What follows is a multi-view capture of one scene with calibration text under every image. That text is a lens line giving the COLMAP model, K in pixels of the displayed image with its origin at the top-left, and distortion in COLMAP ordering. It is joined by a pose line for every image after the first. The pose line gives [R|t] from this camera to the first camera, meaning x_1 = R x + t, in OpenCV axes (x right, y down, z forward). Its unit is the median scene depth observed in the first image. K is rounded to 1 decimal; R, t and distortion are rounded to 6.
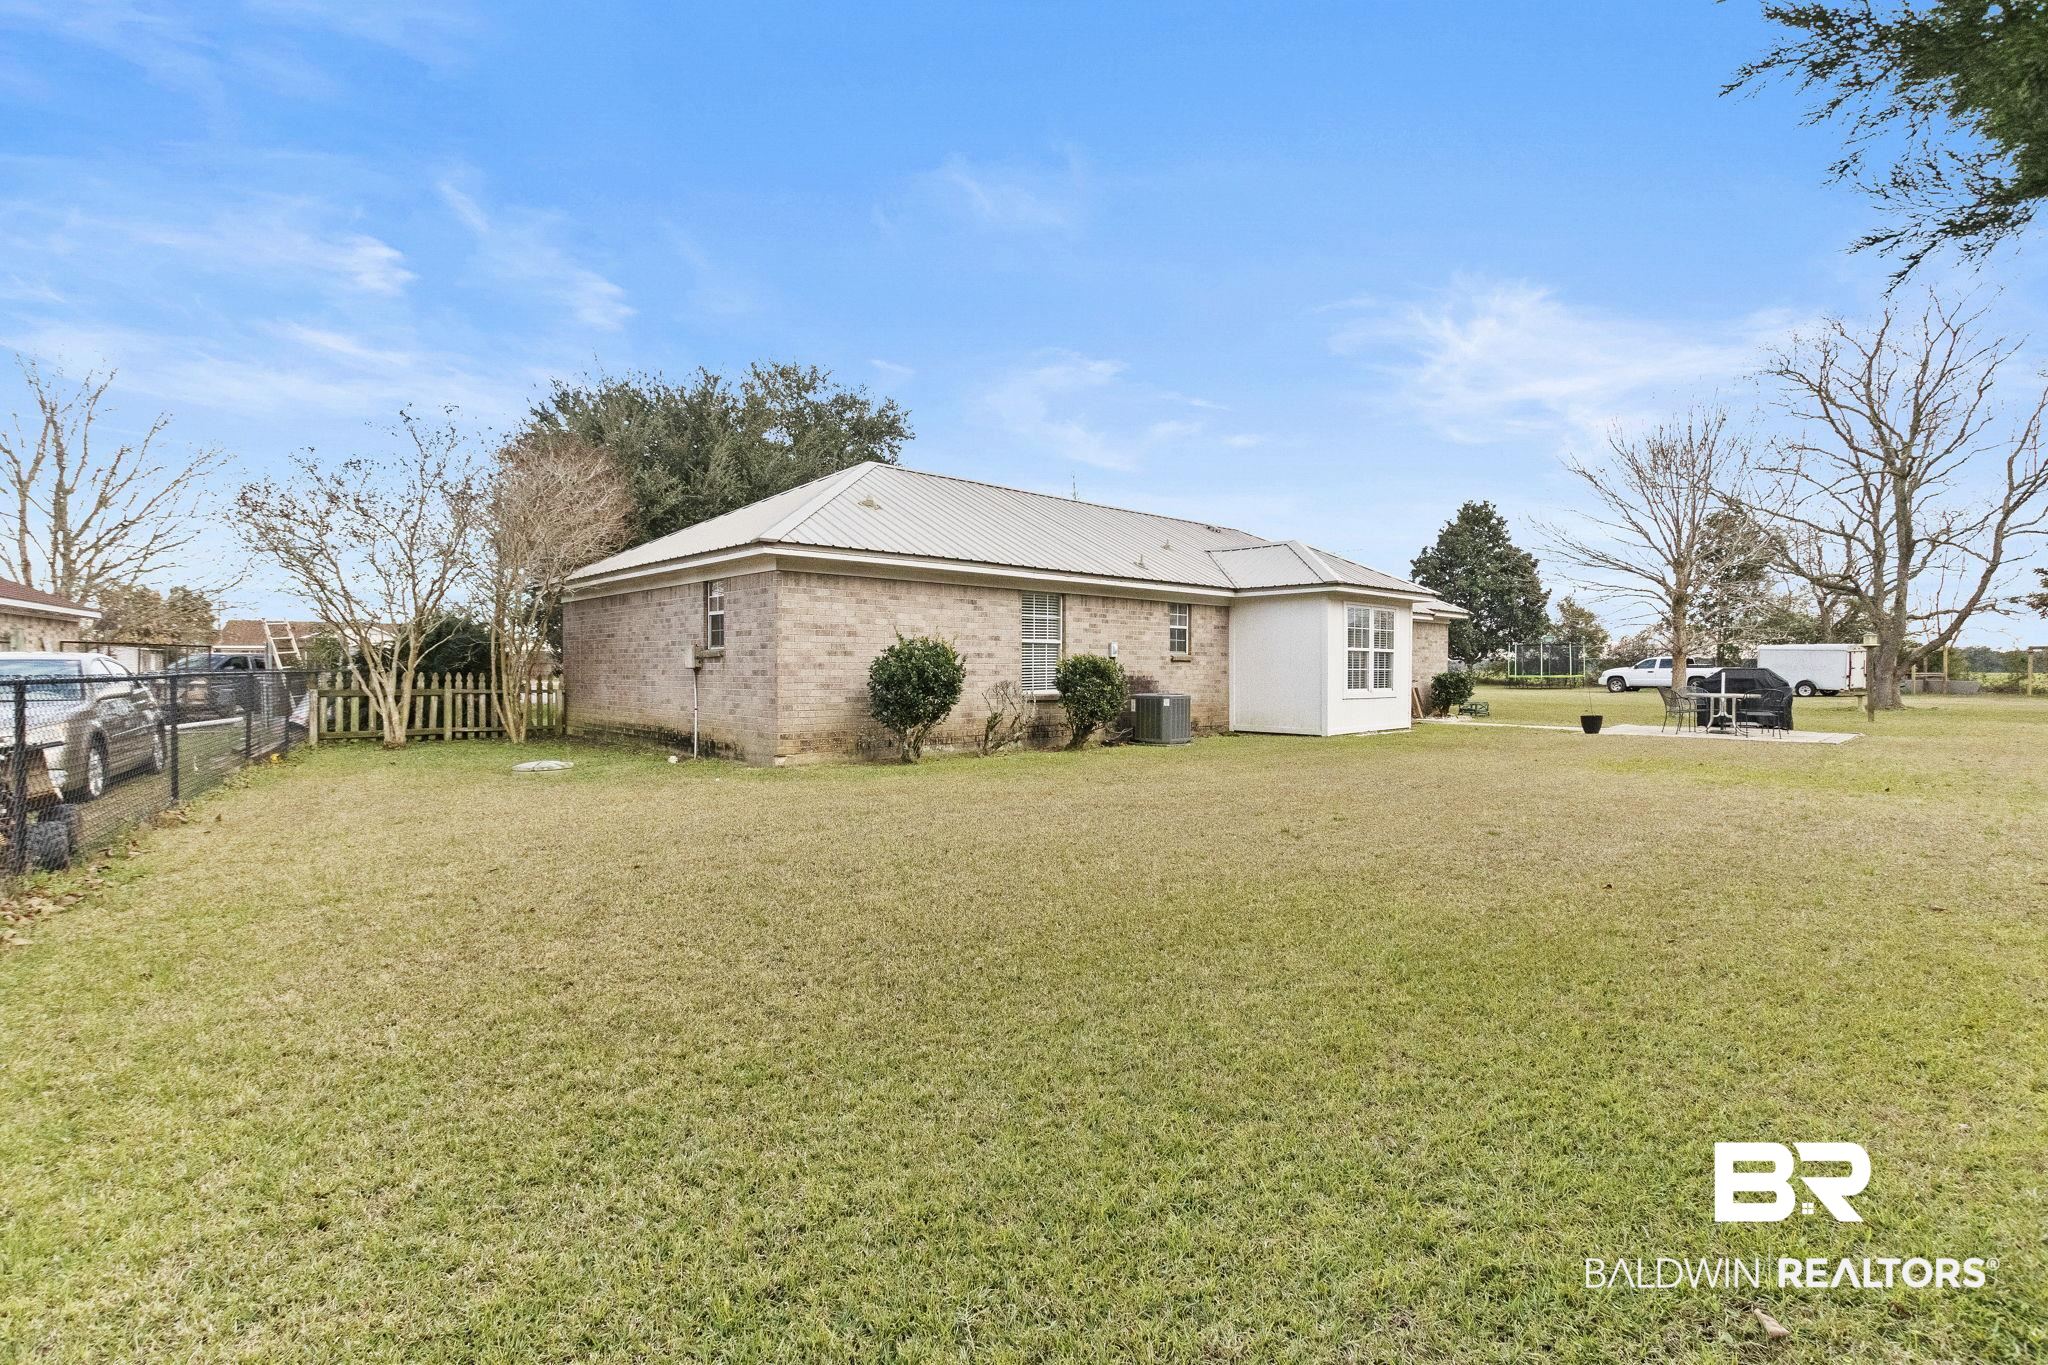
lens RADIAL K [[937.5, 0, 1025.1], [0, 937.5, 664.3], [0, 0, 1]] dist [-0.002406, -0.001458]
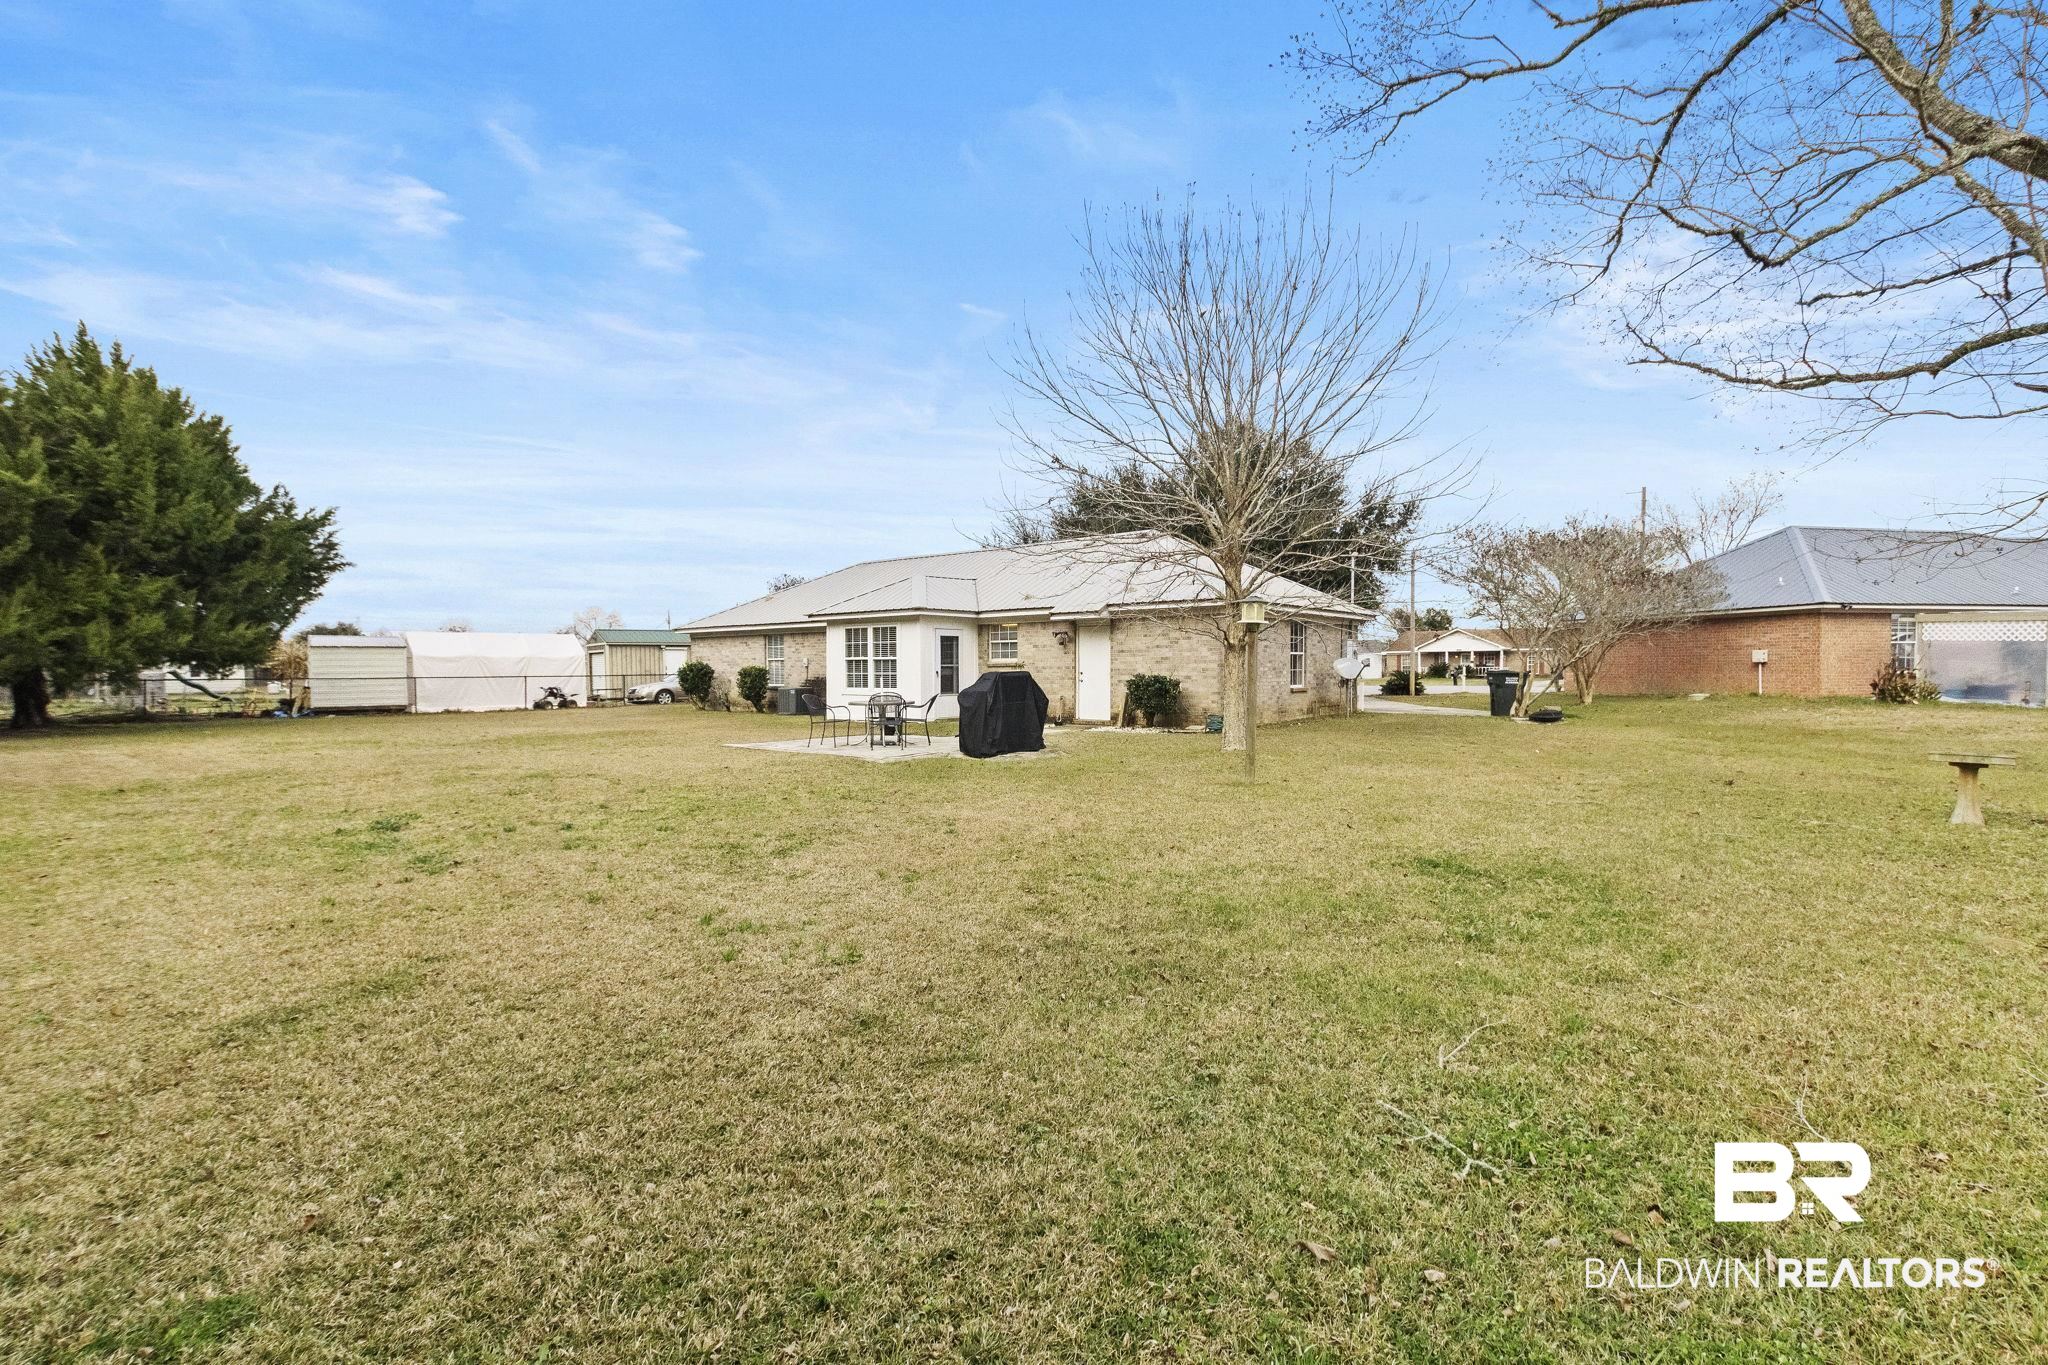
lens RADIAL K [[937.5, 0, 1025.1], [0, 937.5, 664.3], [0, 0, 1]] dist [-0.002406, -0.001458]
pose [[0.136649, -0.007561, -0.990591, 1.805264], [0.010001, 0.999930, -0.006252, 0.003700], [0.990569, -0.009053, 0.136715, 1.105041]]
